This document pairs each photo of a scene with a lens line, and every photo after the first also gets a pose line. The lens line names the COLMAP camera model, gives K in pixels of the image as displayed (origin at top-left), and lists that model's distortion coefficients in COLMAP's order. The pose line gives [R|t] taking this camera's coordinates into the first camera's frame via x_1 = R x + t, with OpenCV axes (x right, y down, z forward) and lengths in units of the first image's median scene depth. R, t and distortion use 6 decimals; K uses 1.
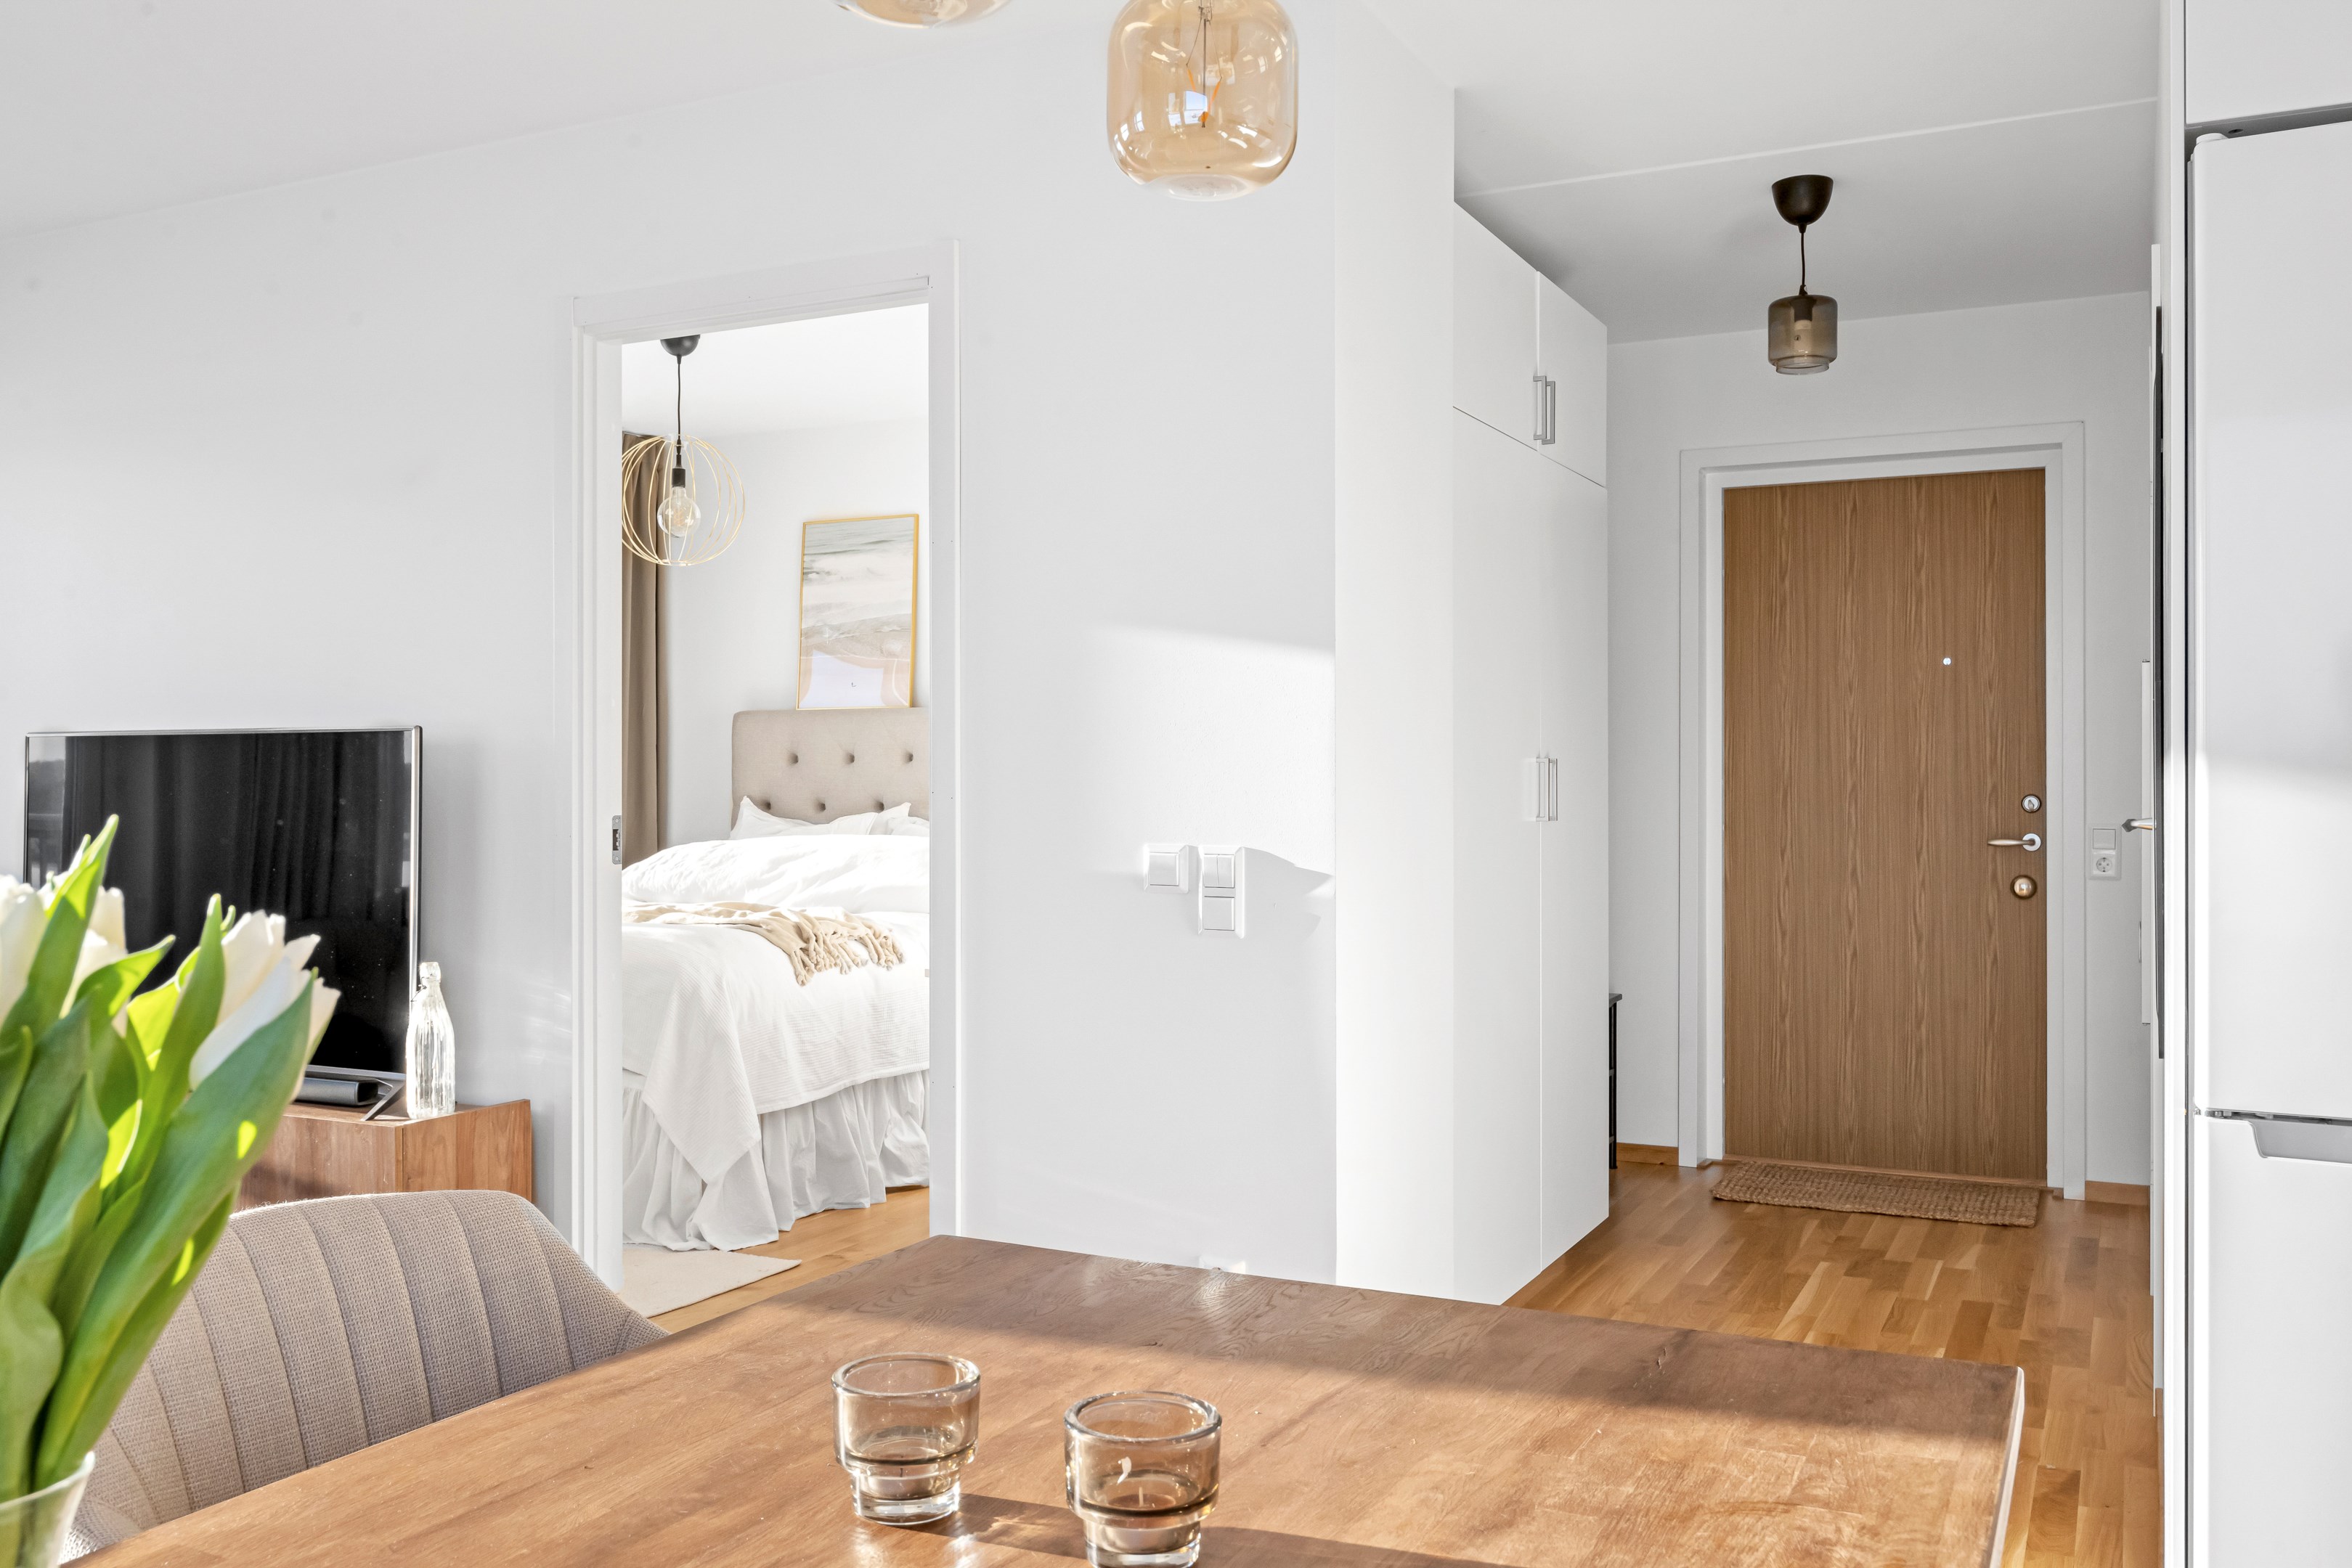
lens RADIAL K [[1947.0, 0, 1176.0], [0, 1947.0, 784.0], [0, 0, 1]] dist [0.001478, 0.001329]
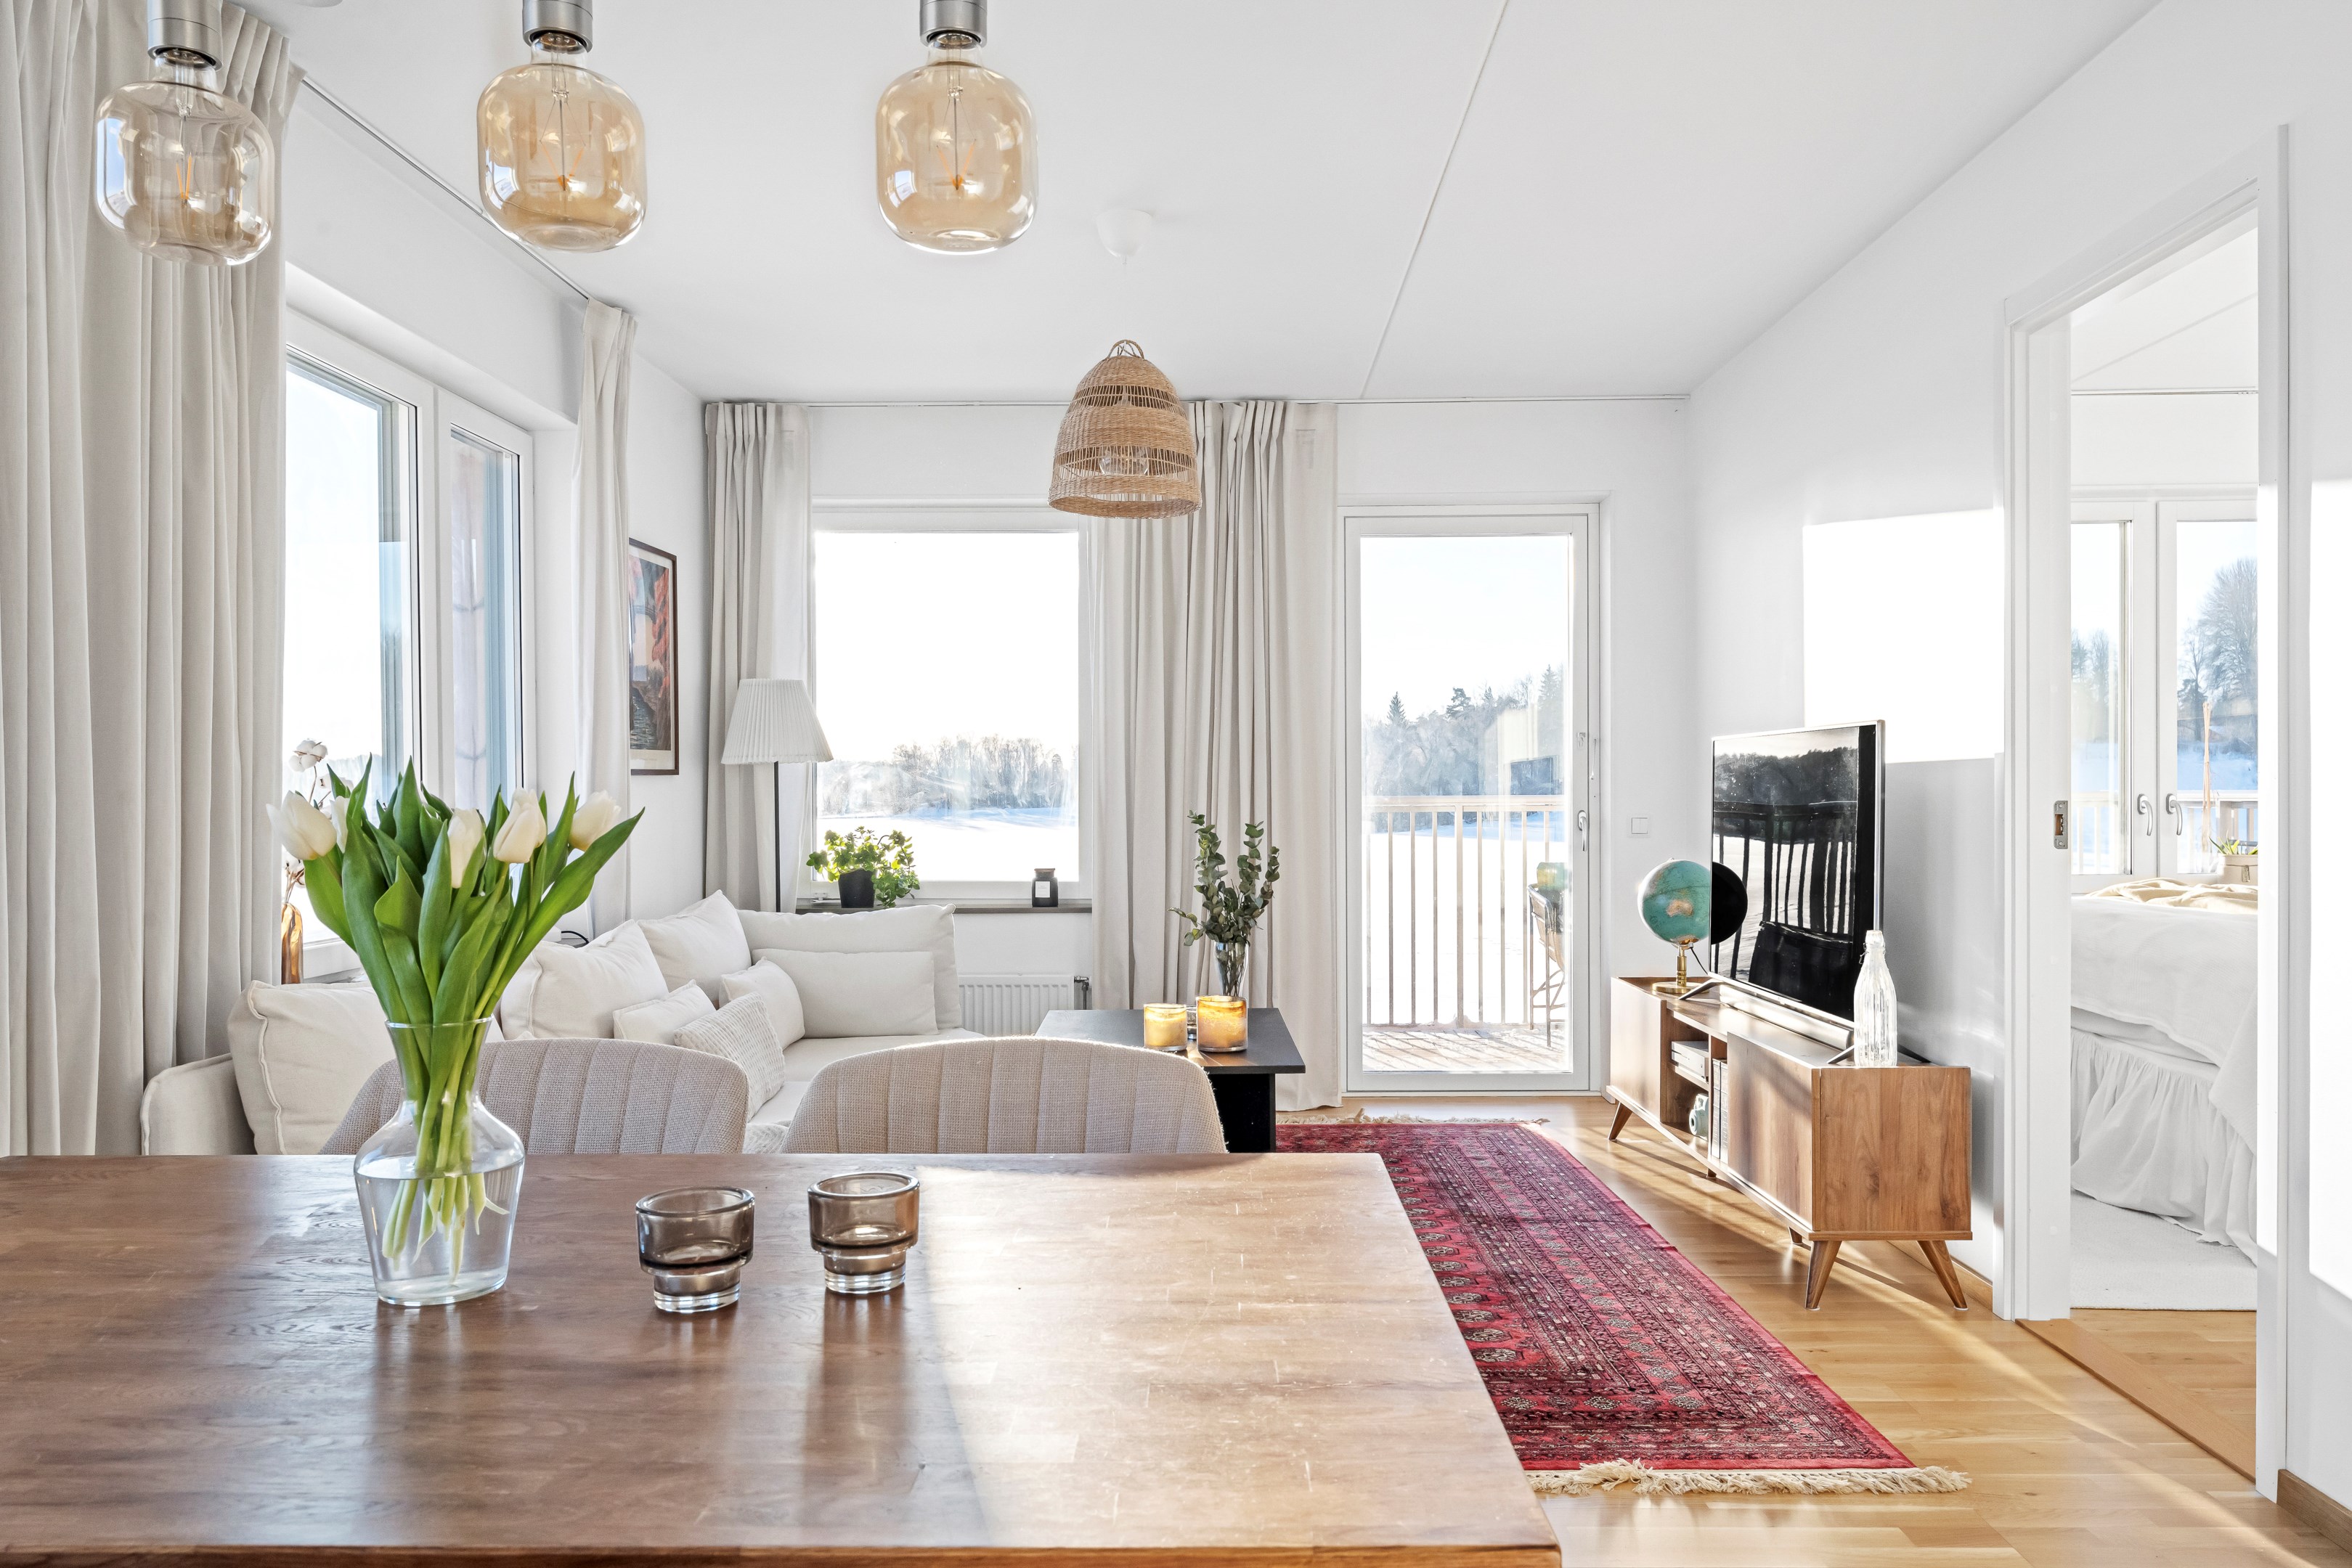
lens RADIAL K [[1700.0, 0, 1169.2], [0, 1700.0, 795.2], [0, 0, 1]] dist [-0.004487, -0.002408]
pose [[0.431607, -0.001909, -0.902060, 0.229608], [0.005754, 0.999983, 0.000636, 0.007952], [0.902043, -0.005465, 0.431611, 0.152374]]
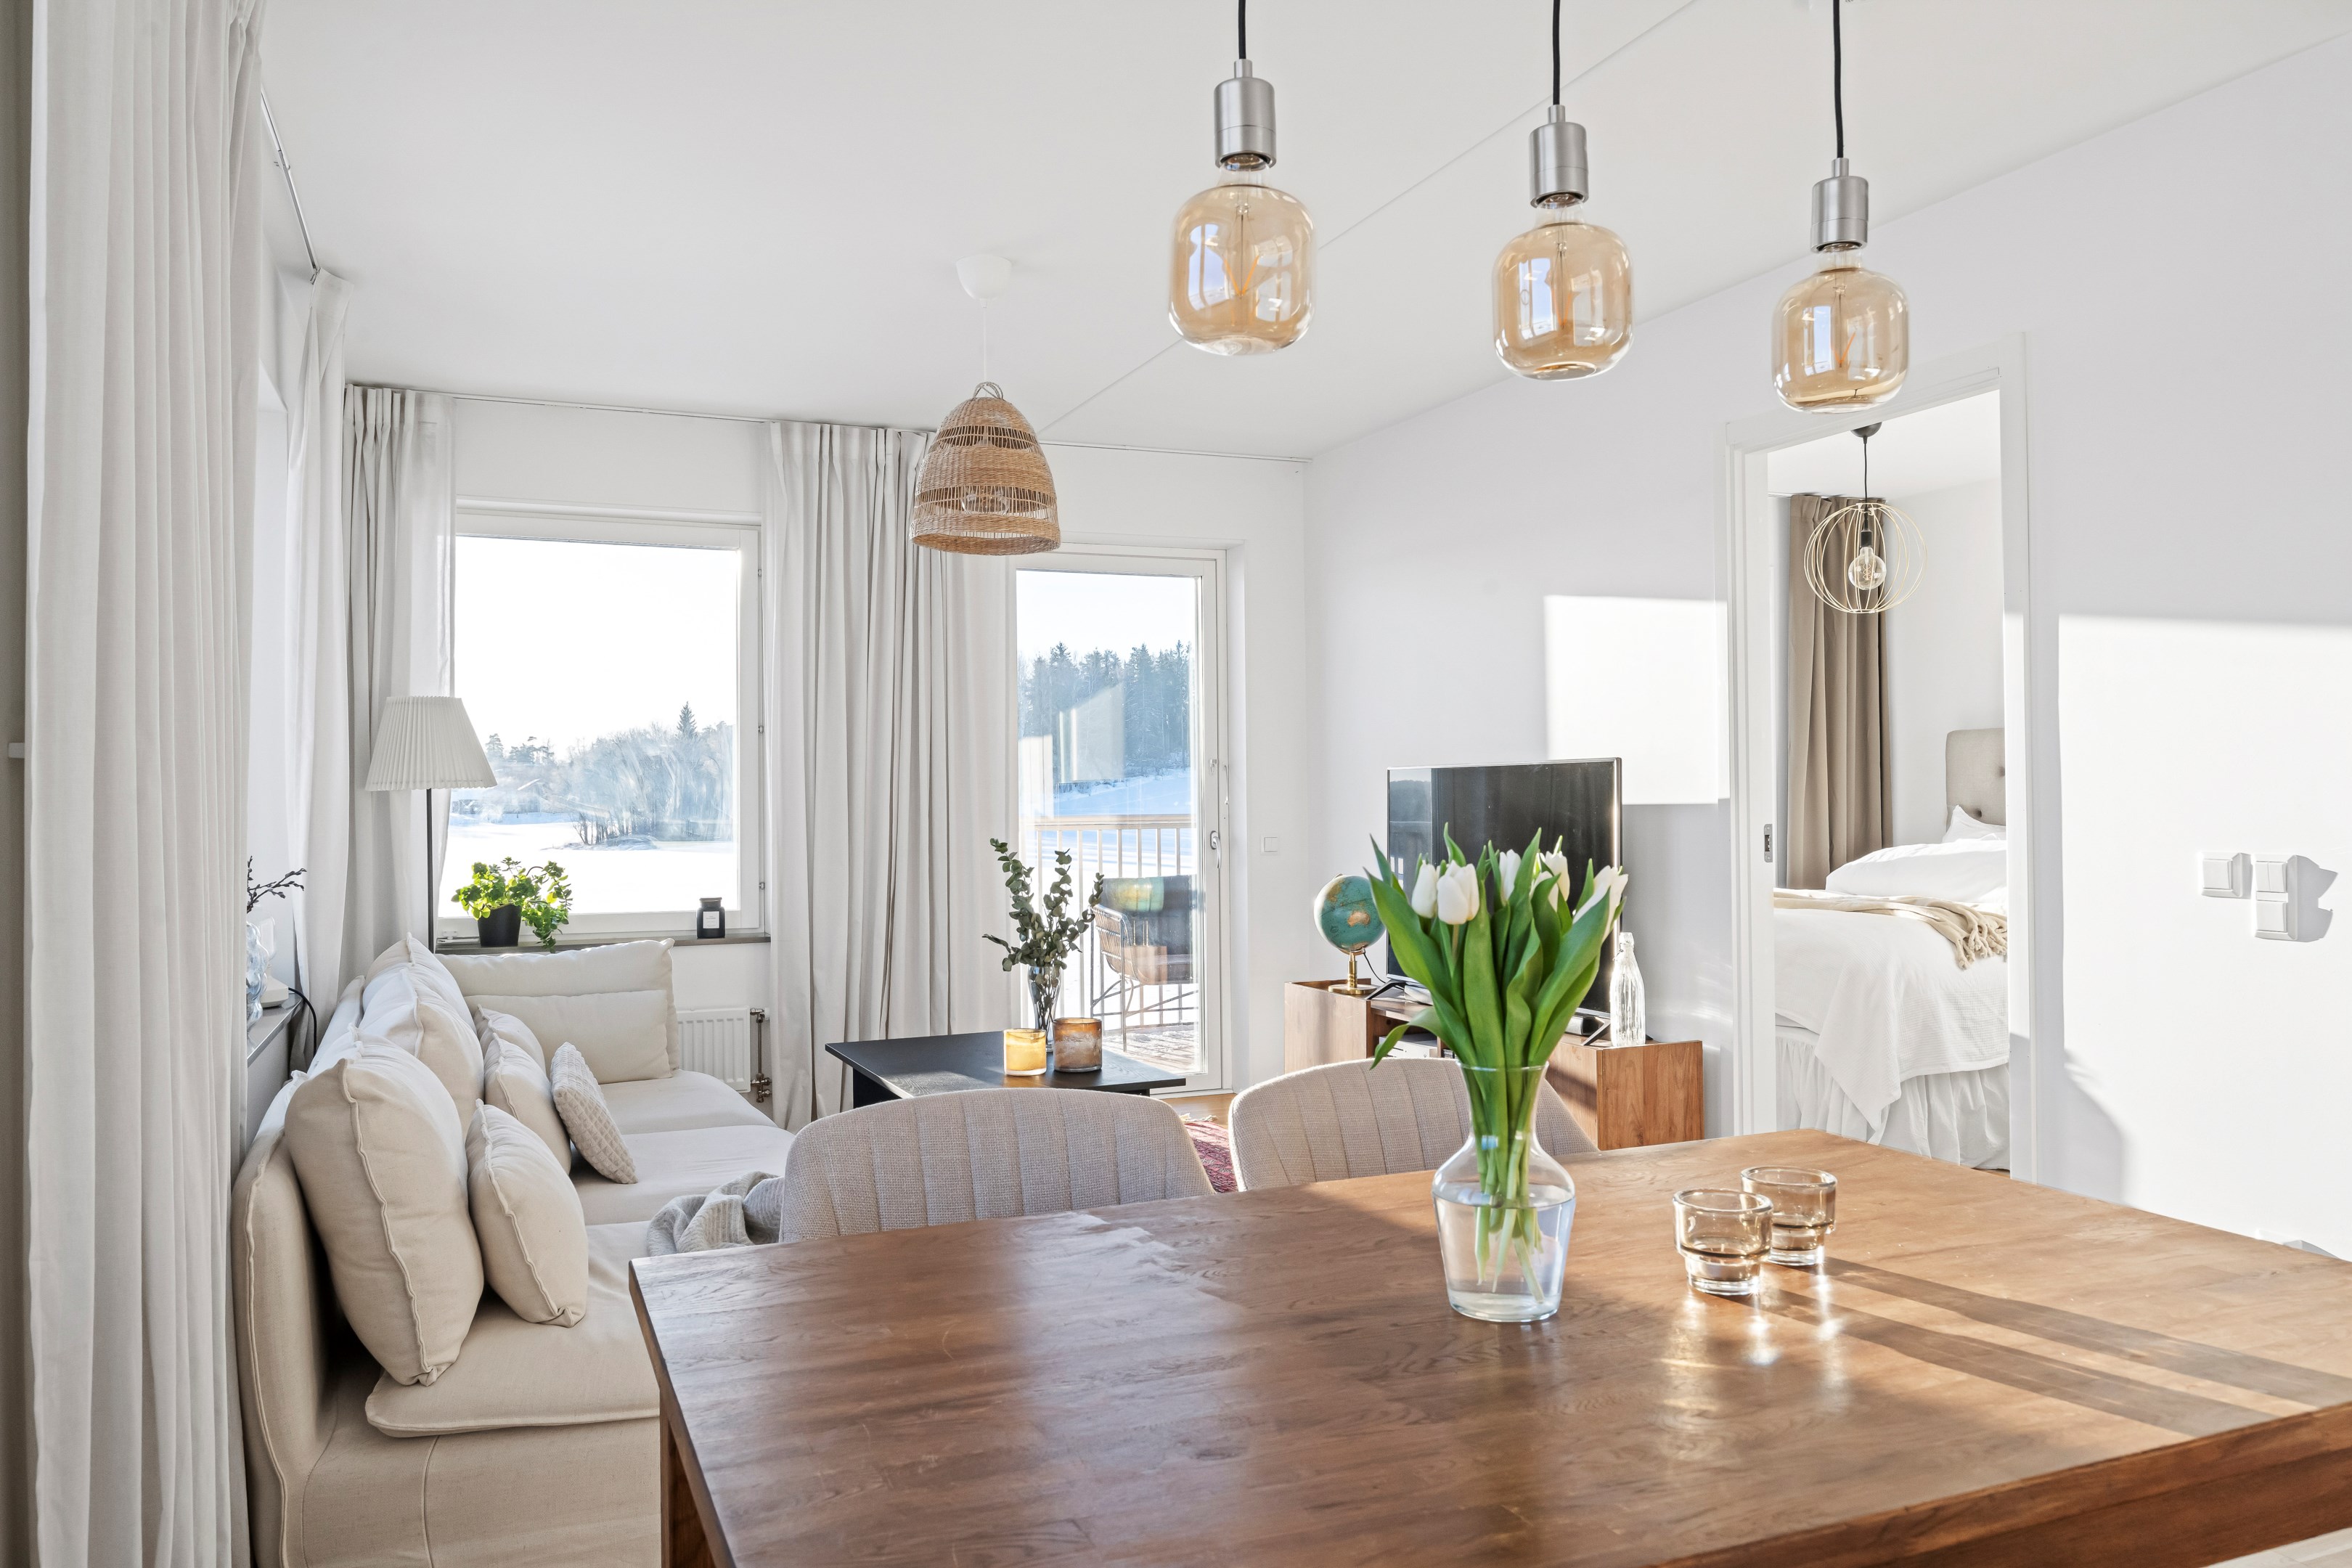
lens RADIAL K [[1699.3, 0, 1176.0], [0, 1699.3, 784.0], [0, 0, 1]] dist [-0.002173, 0.001911]
pose [[0.758658, -0.014357, -0.651331, 0.106617], [0.011109, 0.999897, -0.009101, -0.002896], [0.651394, -0.000331, 0.758739, -0.069881]]
